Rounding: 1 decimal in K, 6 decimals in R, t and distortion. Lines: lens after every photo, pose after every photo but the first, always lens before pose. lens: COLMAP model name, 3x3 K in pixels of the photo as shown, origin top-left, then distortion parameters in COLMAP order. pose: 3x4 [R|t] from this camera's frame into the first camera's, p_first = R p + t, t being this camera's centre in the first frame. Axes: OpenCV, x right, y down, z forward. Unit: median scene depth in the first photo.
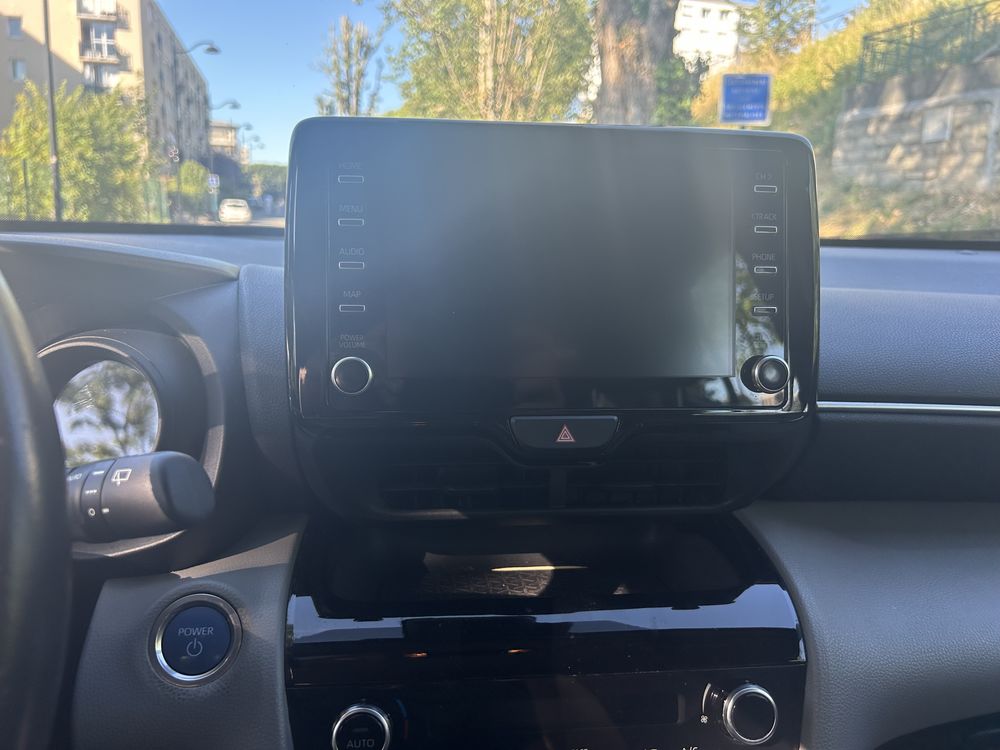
lens RADIAL K [[757.8, 0, 499.0], [0, 757.8, 373.0], [0, 0, 1]] dist [0.047048, -0.050725]
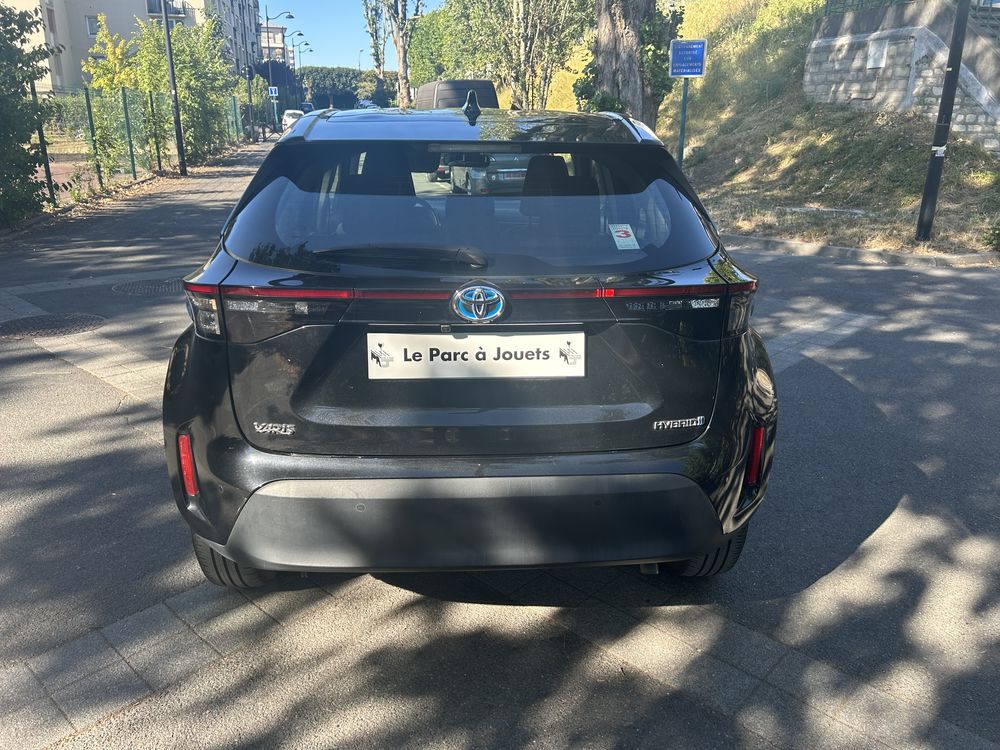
lens RADIAL K [[757.8, 0, 500.0], [0, 757.8, 374.6], [0, 0, 1]] dist [0.047048, -0.050725]
pose [[0.998095, 0.002924, -0.061622, 0.012050], [0.004995, 0.991766, 0.127968, 0.008768], [0.061489, -0.128032, 0.989862, -0.101728]]
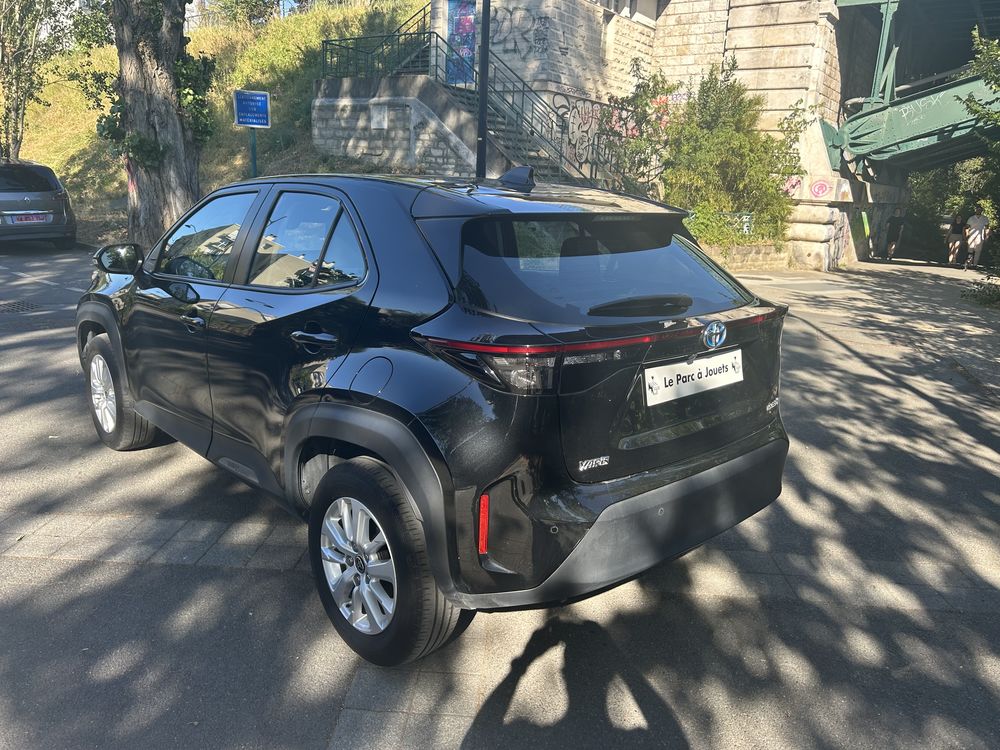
lens RADIAL K [[757.8, 0, 502.7], [0, 757.8, 379.1], [0, 0, 1]] dist [0.047048, -0.050725]
pose [[0.804763, -0.140605, 0.576704, -0.040571], [0.089872, 0.989203, 0.115764, 0.005340], [-0.586754, -0.041333, 0.808710, -0.095724]]
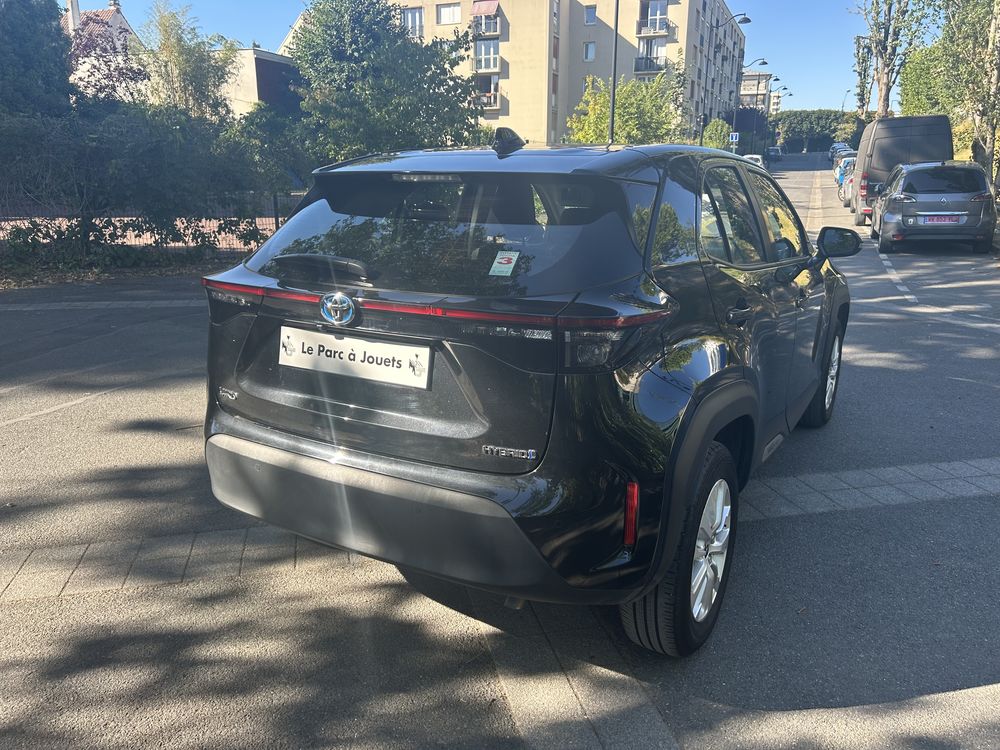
lens RADIAL K [[757.8, 0, 493.9], [0, 757.8, 378.6], [0, 0, 1]] dist [0.047048, -0.050725]
pose [[0.794863, 0.137588, -0.590984, 0.047686], [-0.093566, 0.990097, 0.104662, 0.008623], [0.599532, -0.027896, 0.799865, -0.091879]]
